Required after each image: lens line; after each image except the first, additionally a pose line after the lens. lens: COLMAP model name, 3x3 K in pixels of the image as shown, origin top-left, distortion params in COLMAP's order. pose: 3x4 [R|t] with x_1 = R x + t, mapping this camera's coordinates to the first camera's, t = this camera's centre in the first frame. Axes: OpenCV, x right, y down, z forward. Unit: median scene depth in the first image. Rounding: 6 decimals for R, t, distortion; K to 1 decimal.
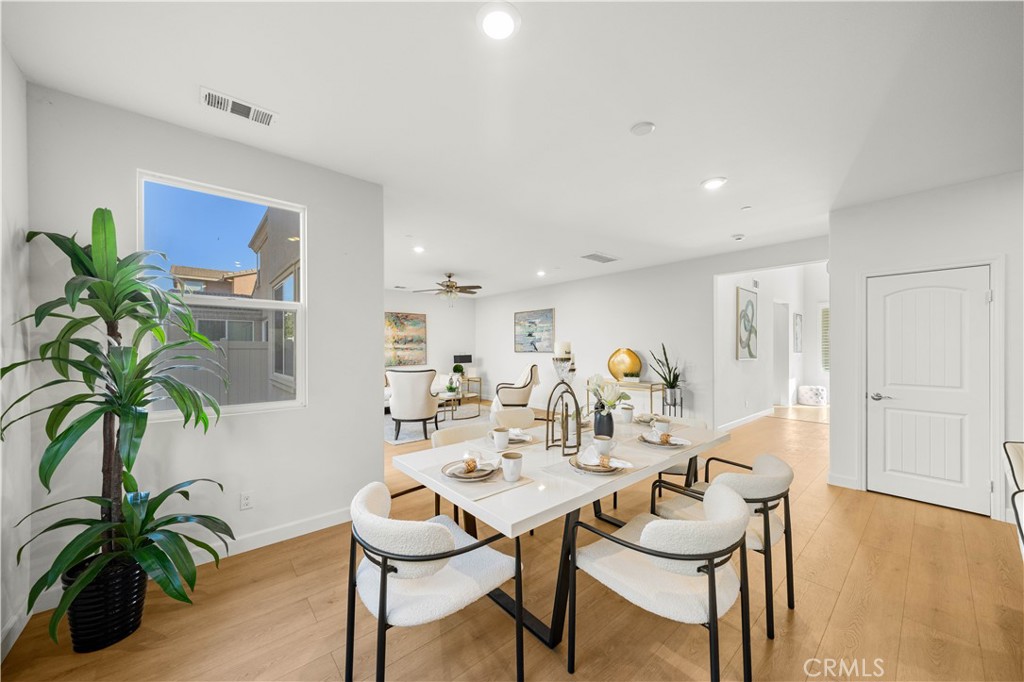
lens RADIAL K [[369.2, 0, 515.5], [0, 369.2, 345.8], [0, 0, 1]] dist [0.003092, 0.000044]
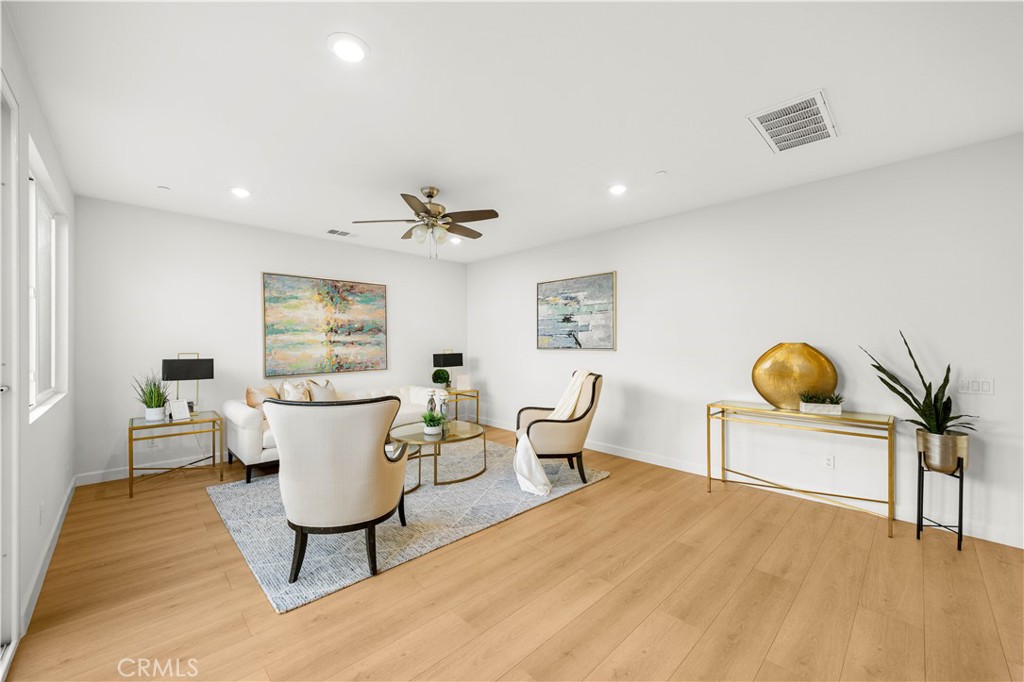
lens RADIAL K [[395.8, 0, 513.4], [0, 395.8, 345.2], [0, 0, 1]] dist [-0.004301, -0.000360]
pose [[0.998611, 0.001739, 0.052655, -0.078628], [-0.002355, 0.999930, 0.011631, 0.003954], [-0.052631, -0.011739, 0.998545, 0.386752]]
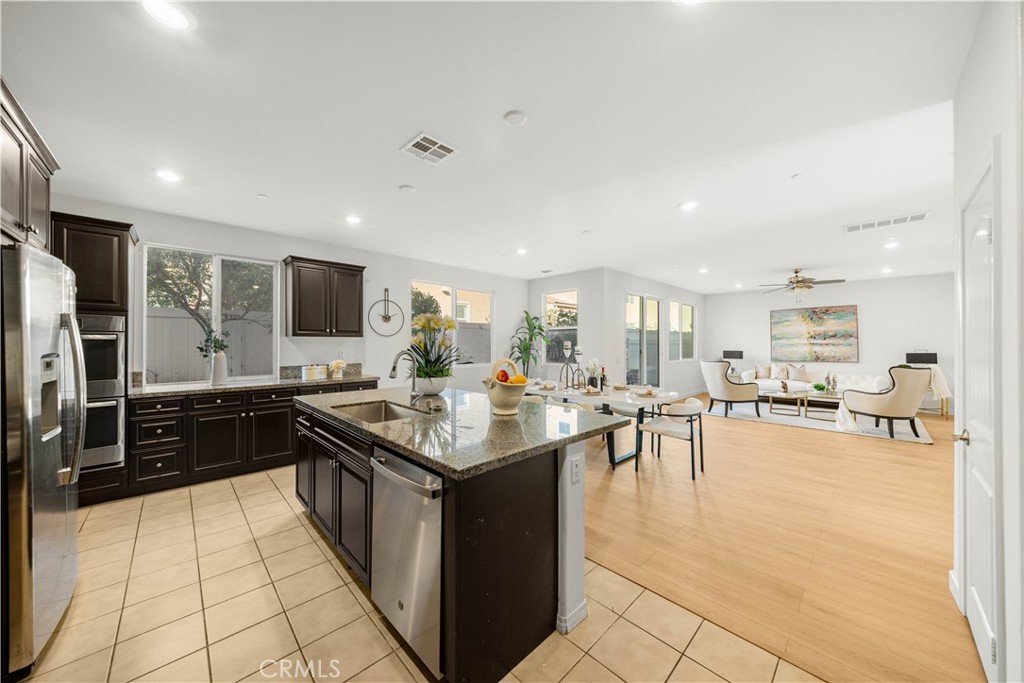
lens RADIAL K [[369.2, 0, 517.0], [0, 369.2, 342.9], [0, 0, 1]] dist [0.003092, 0.000044]
pose [[0.077843, -0.003968, -0.996958, 0.620337], [0.008843, 0.999955, -0.003290, 0.000272], [0.996926, -0.008560, 0.077875, 0.141184]]
